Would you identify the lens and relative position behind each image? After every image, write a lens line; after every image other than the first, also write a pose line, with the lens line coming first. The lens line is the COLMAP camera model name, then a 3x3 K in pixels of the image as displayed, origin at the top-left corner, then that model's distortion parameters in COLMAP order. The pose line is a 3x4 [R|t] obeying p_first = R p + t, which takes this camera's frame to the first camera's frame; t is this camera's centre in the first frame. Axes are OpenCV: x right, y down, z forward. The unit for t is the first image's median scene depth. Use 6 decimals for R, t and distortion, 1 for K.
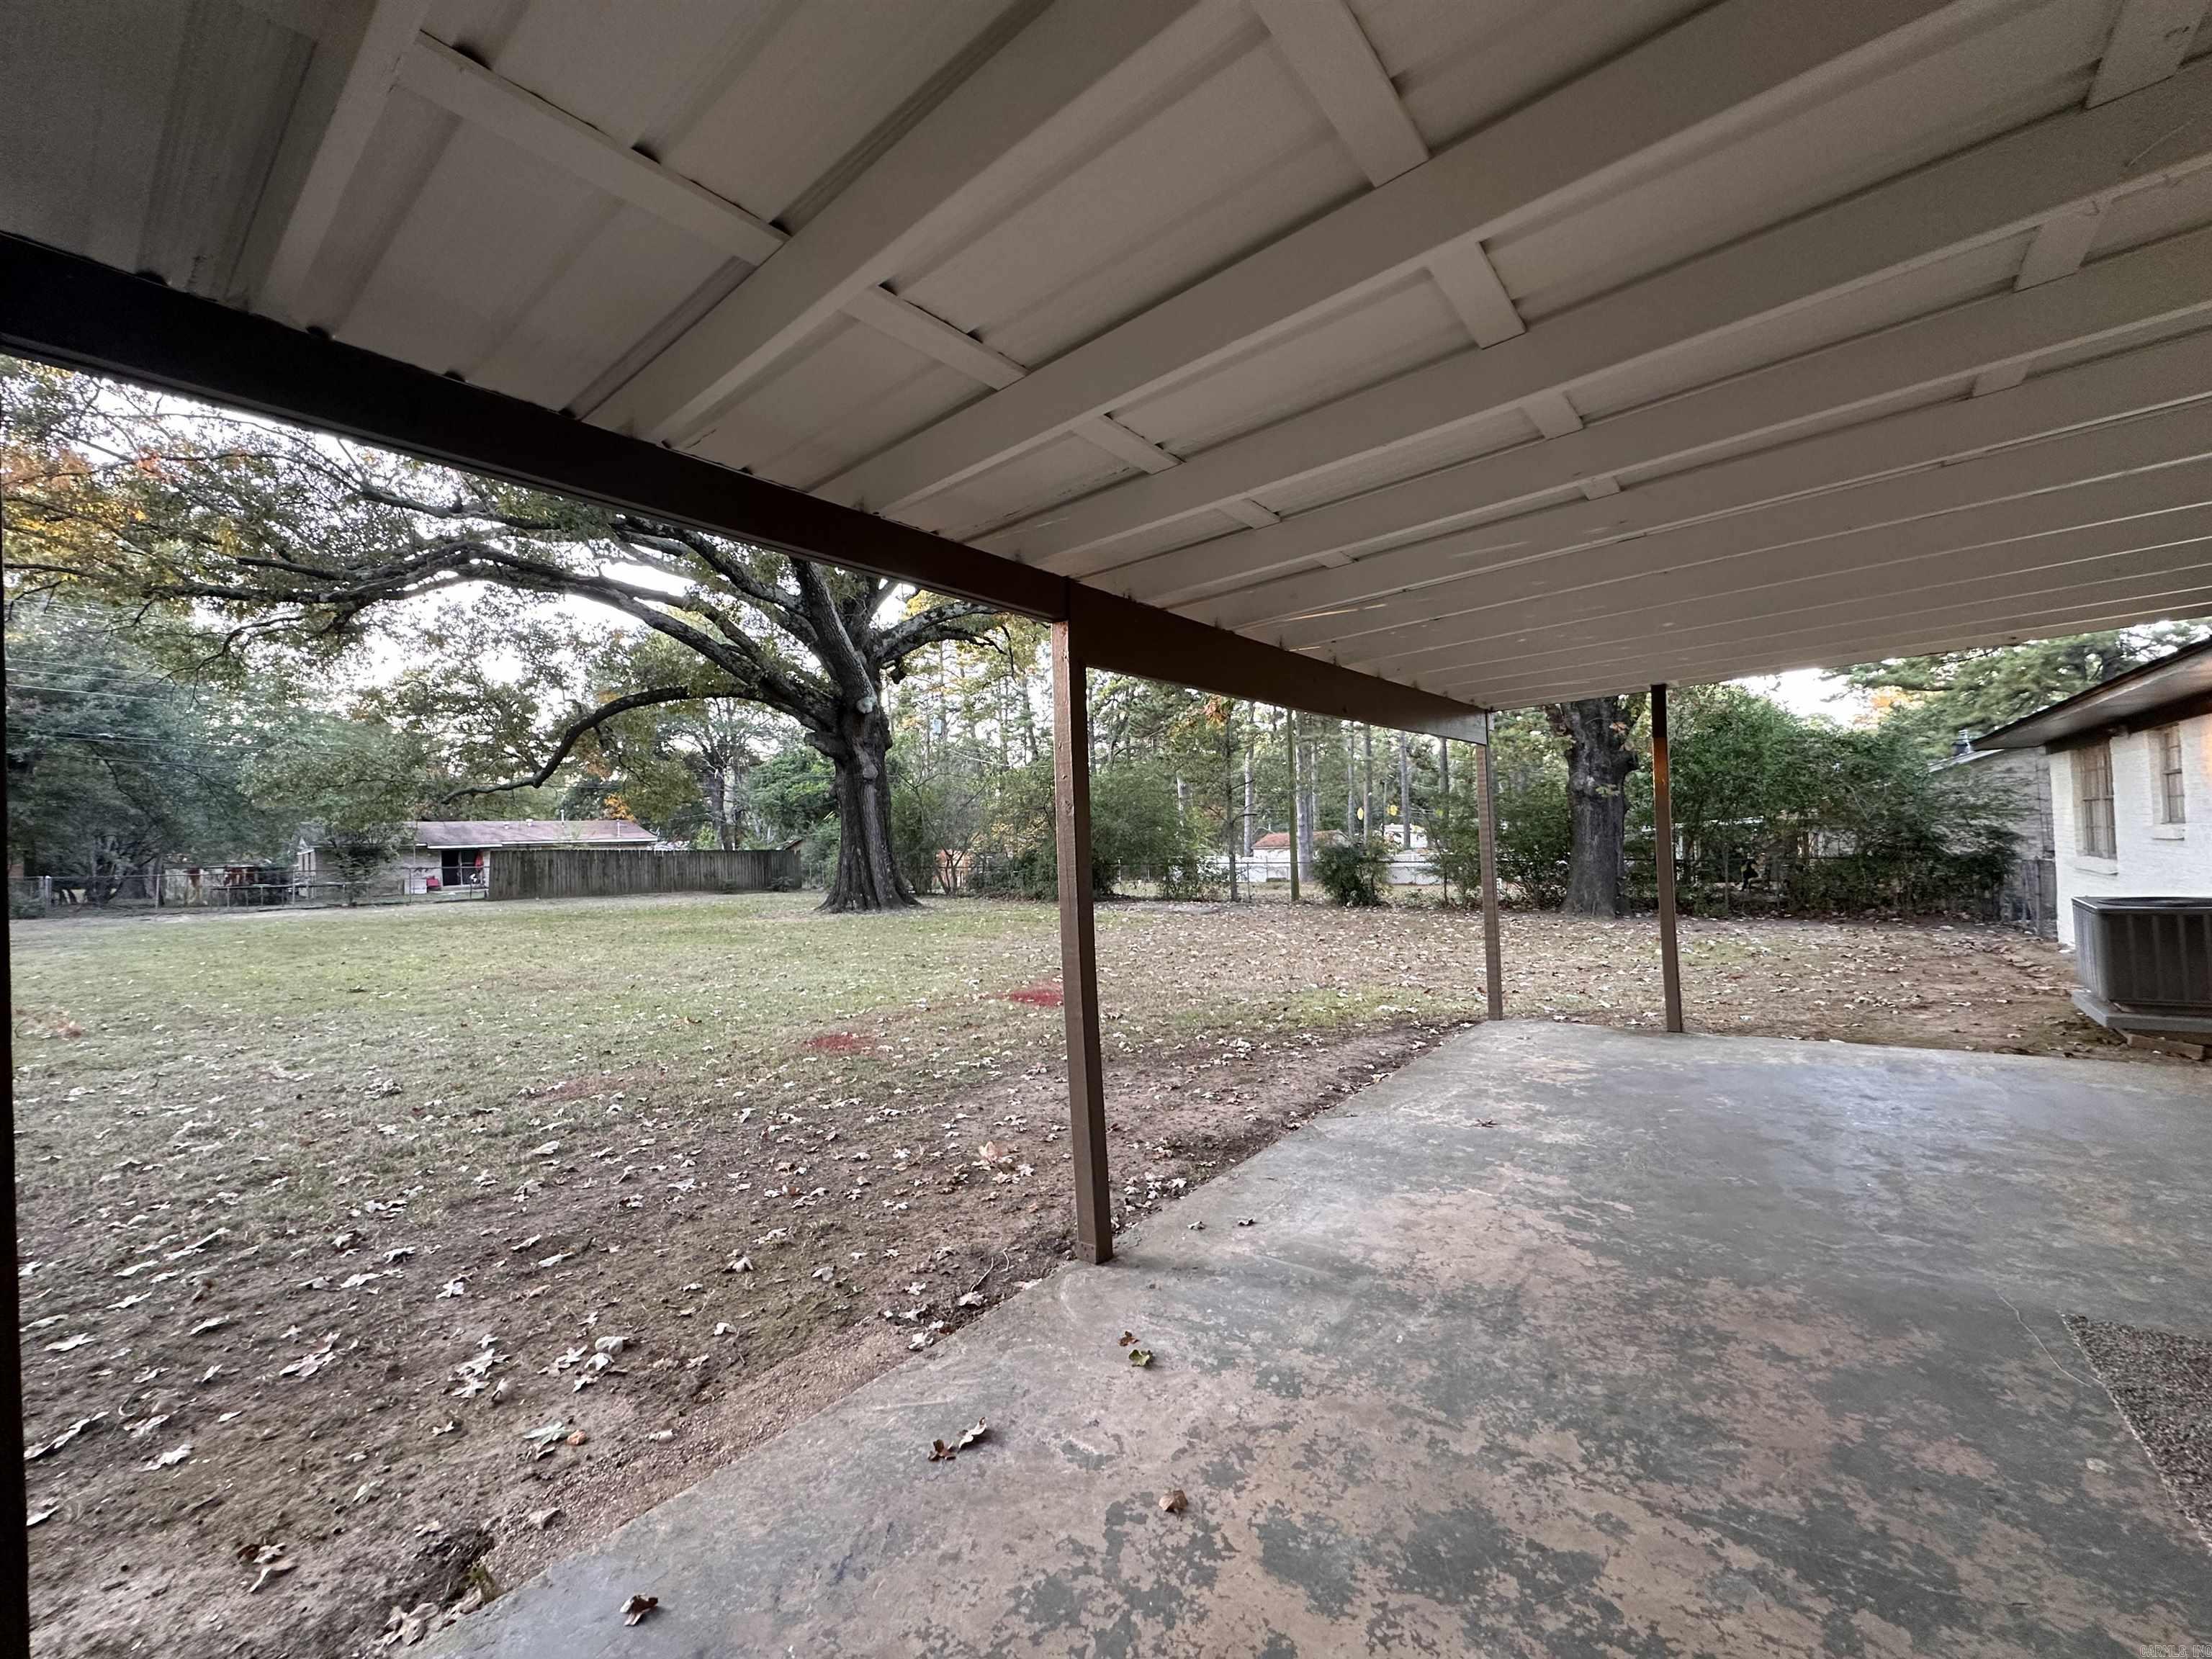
lens RADIAL K [[879.7, 0, 1101.5], [0, 879.7, 833.0], [0, 0, 1]] dist [-0.001409, -0.000728]
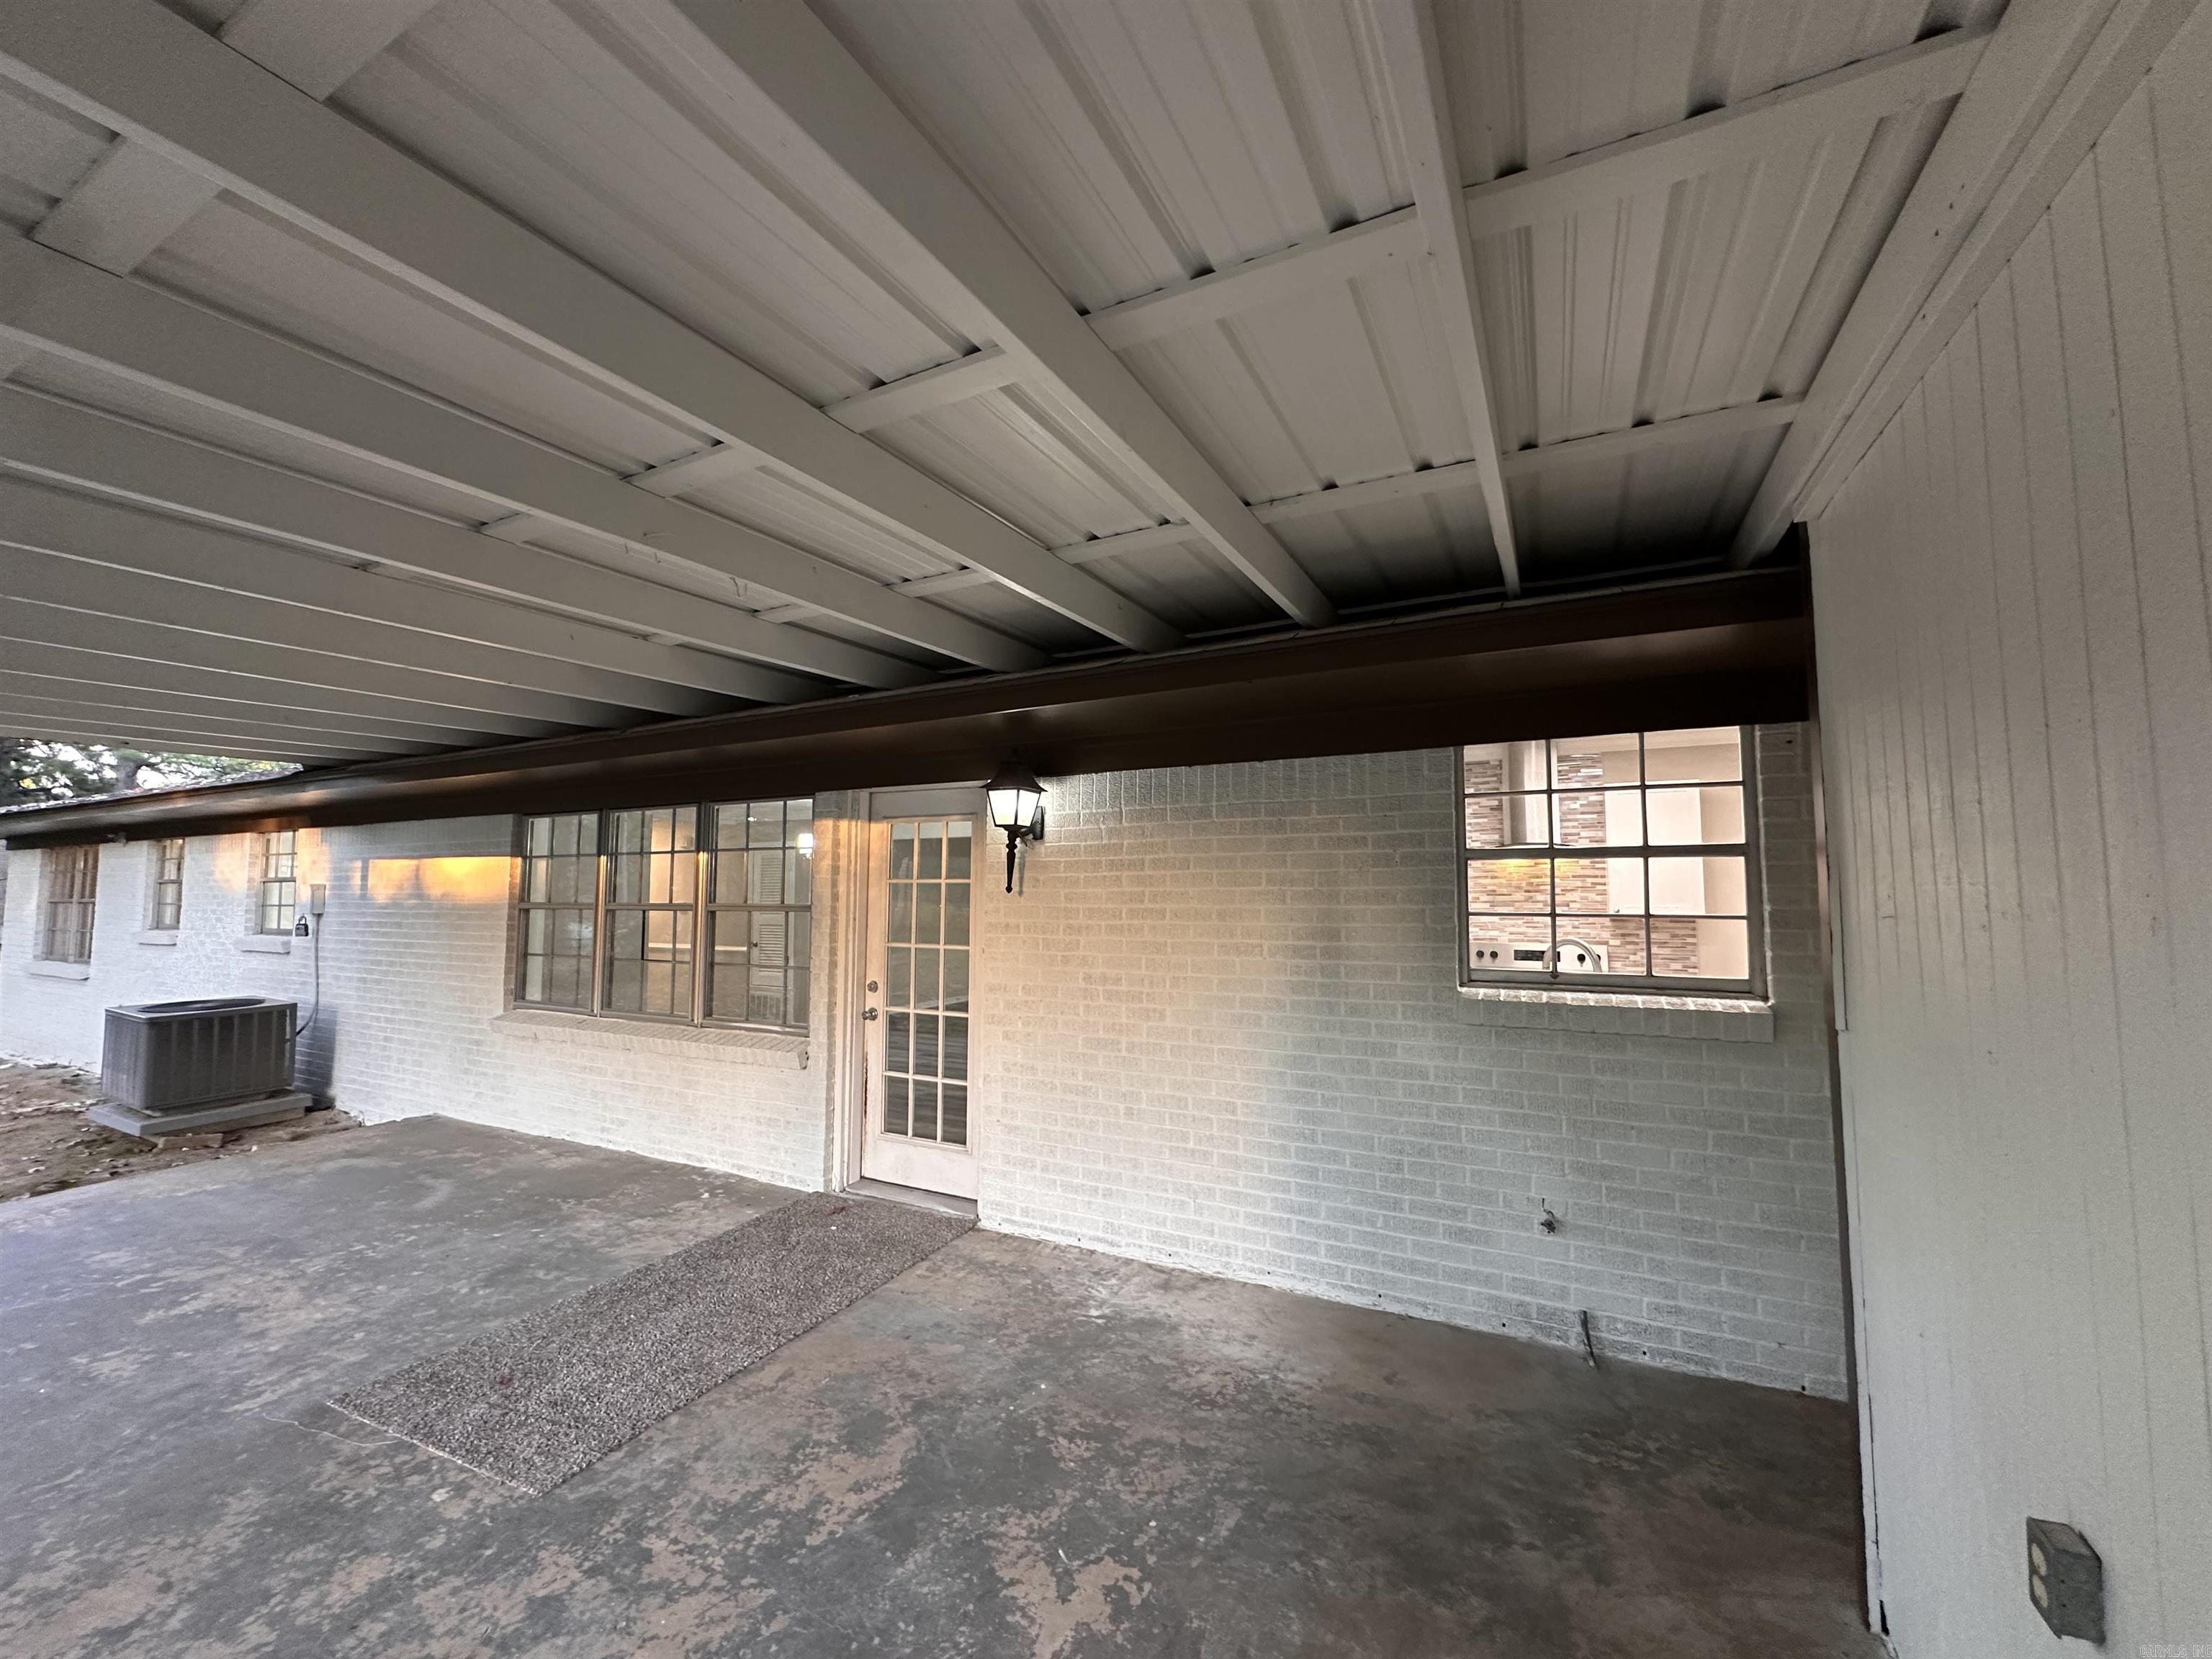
lens RADIAL K [[879.7, 0, 1101.5], [0, 879.7, 833.0], [0, 0, 1]] dist [-0.001409, -0.000728]
pose [[-0.194449, 0.107249, 0.975032, -0.205399], [0.000652, 0.994019, -0.109207, -0.033596], [-0.980912, -0.020599, -0.193356, 0.234446]]
